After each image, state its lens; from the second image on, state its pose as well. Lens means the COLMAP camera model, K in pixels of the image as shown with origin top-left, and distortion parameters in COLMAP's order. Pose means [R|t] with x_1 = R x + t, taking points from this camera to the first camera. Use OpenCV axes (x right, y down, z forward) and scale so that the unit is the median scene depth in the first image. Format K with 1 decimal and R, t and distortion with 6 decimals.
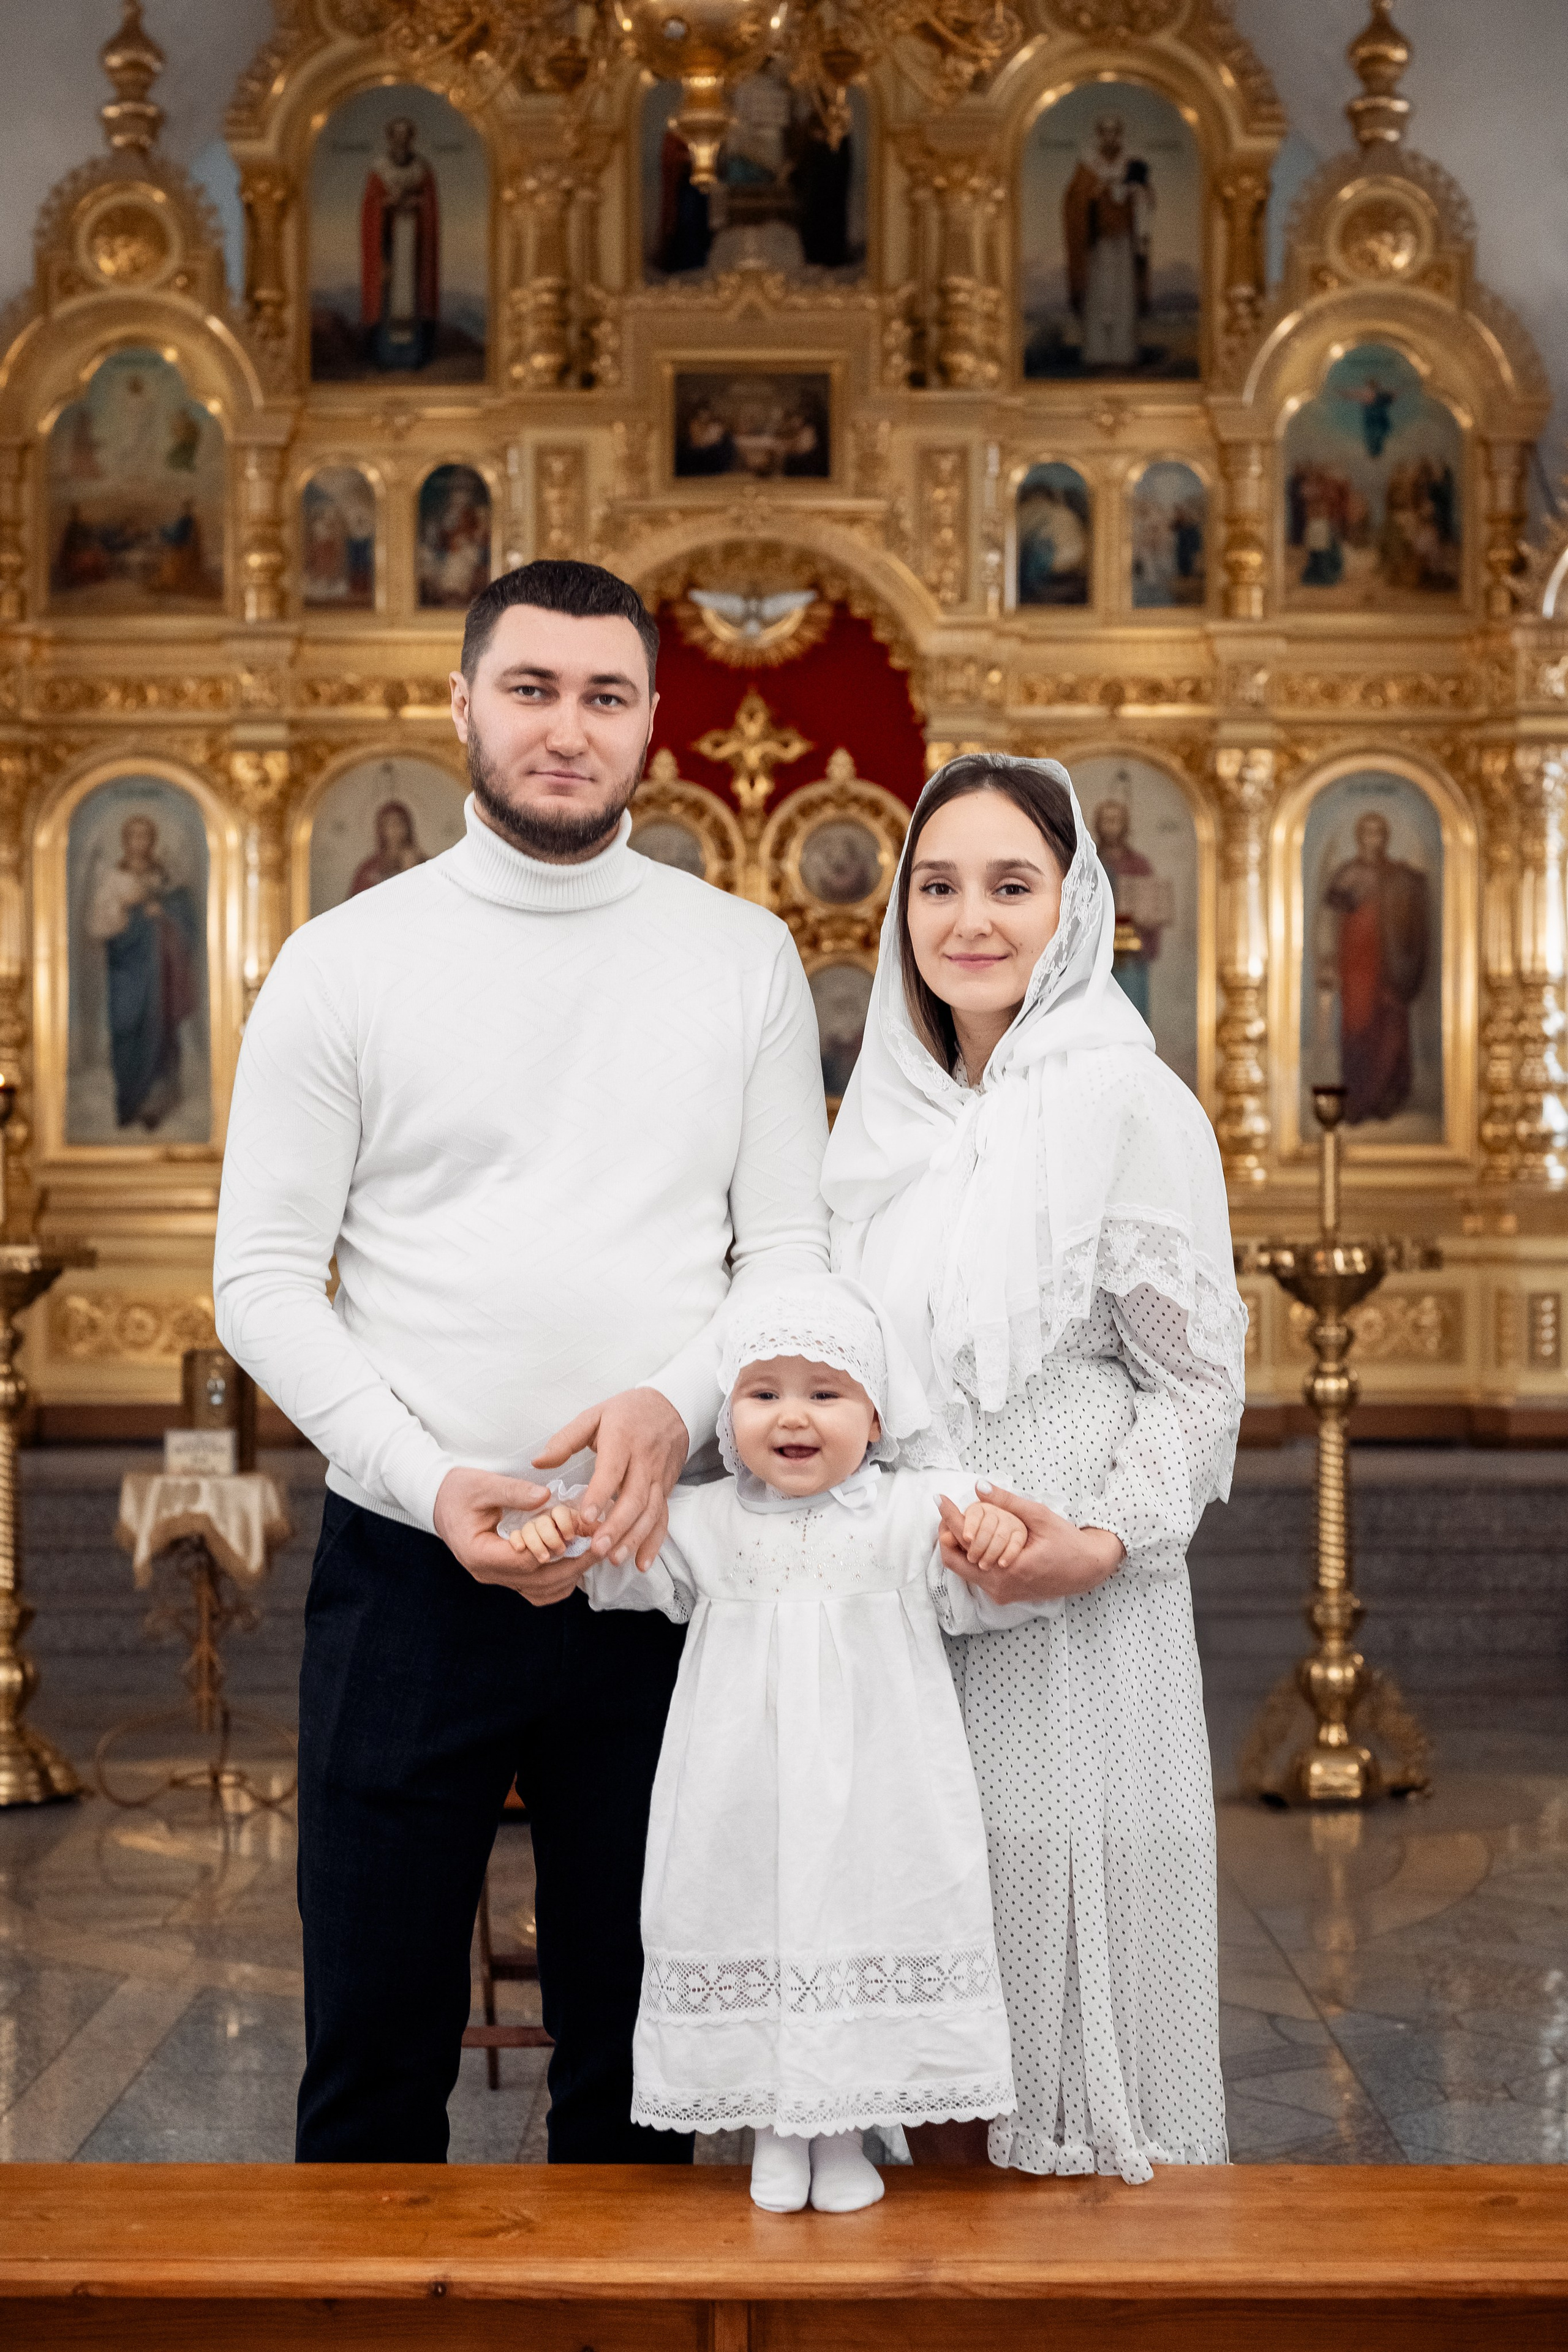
lens RADIAL K [[3524.2, 0, 784.0], [0, 3524.2, 1176.0], [0, 0, 1]] dist [-0.003757, 0.001593]
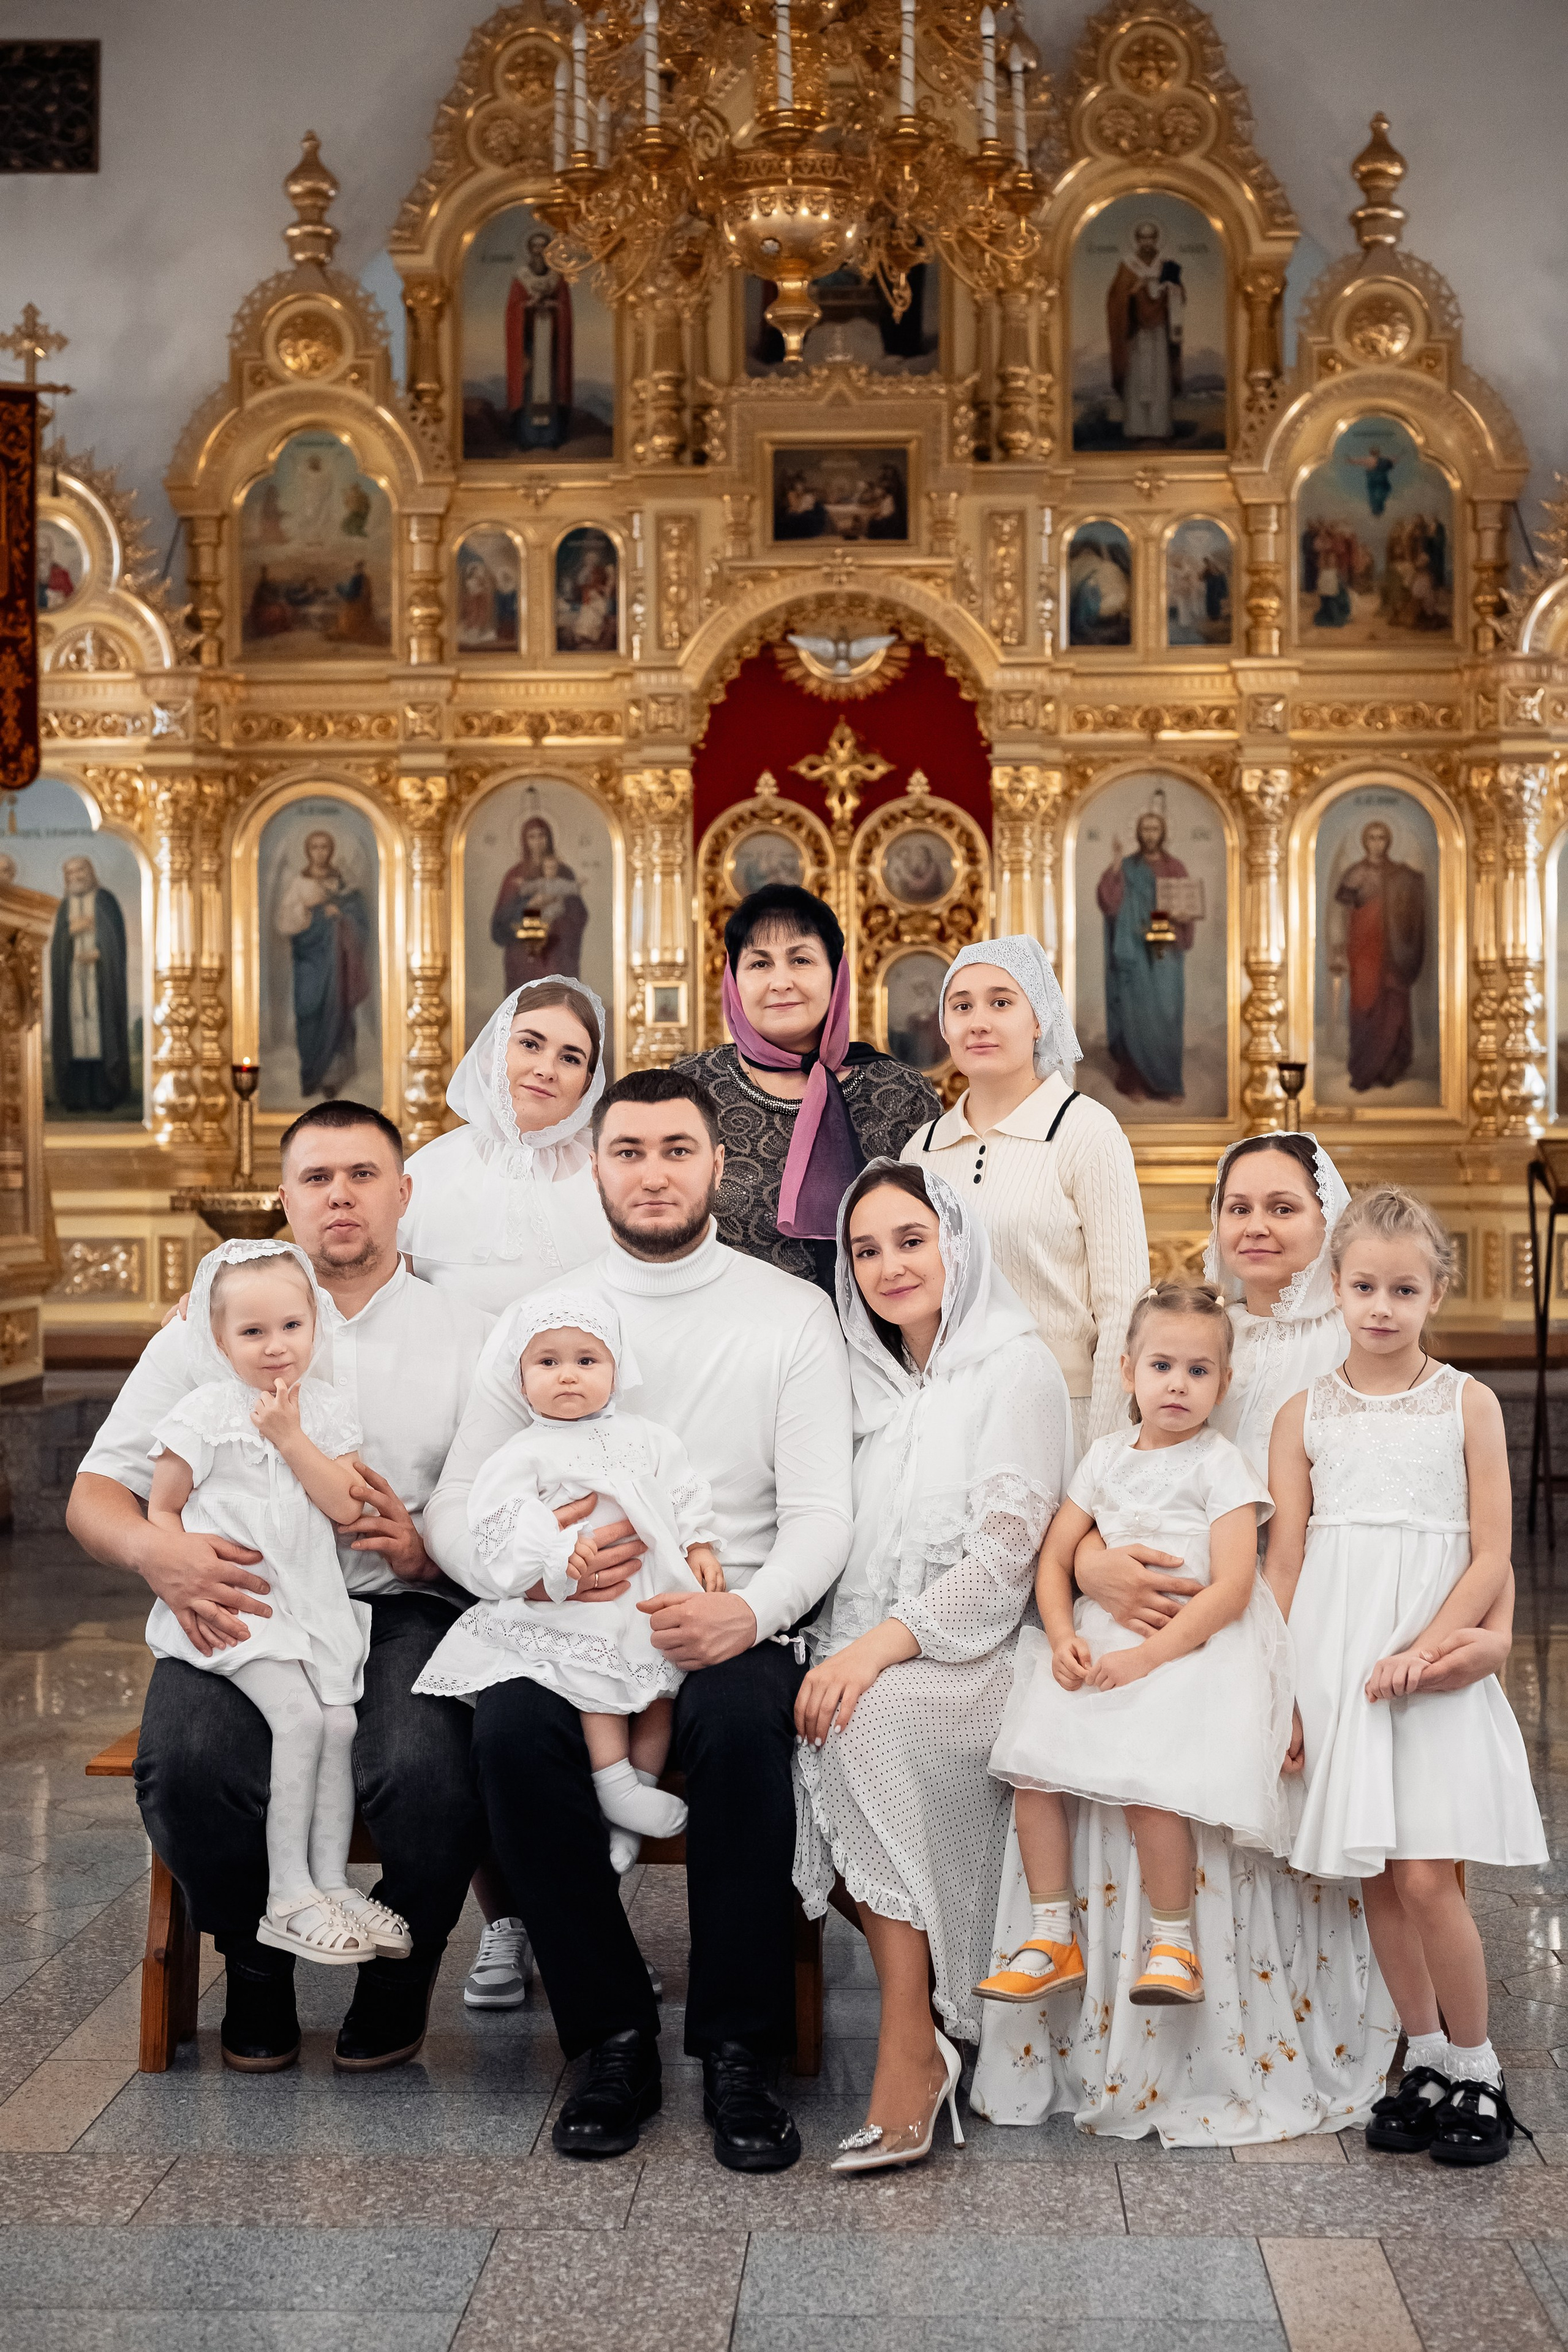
lens RADIAL K [[3503.8, 0, 777.6], [0, 3503.8, 1146.4], [0, 0, 1]] dist [-0.001514, 0.006622]
pose [[0.999475, -0.003926, -0.032152, 0.006481], [0.003995, 0.999990, 0.002096, 0.000945], [0.032144, -0.002223, 0.999481, -0.161875]]
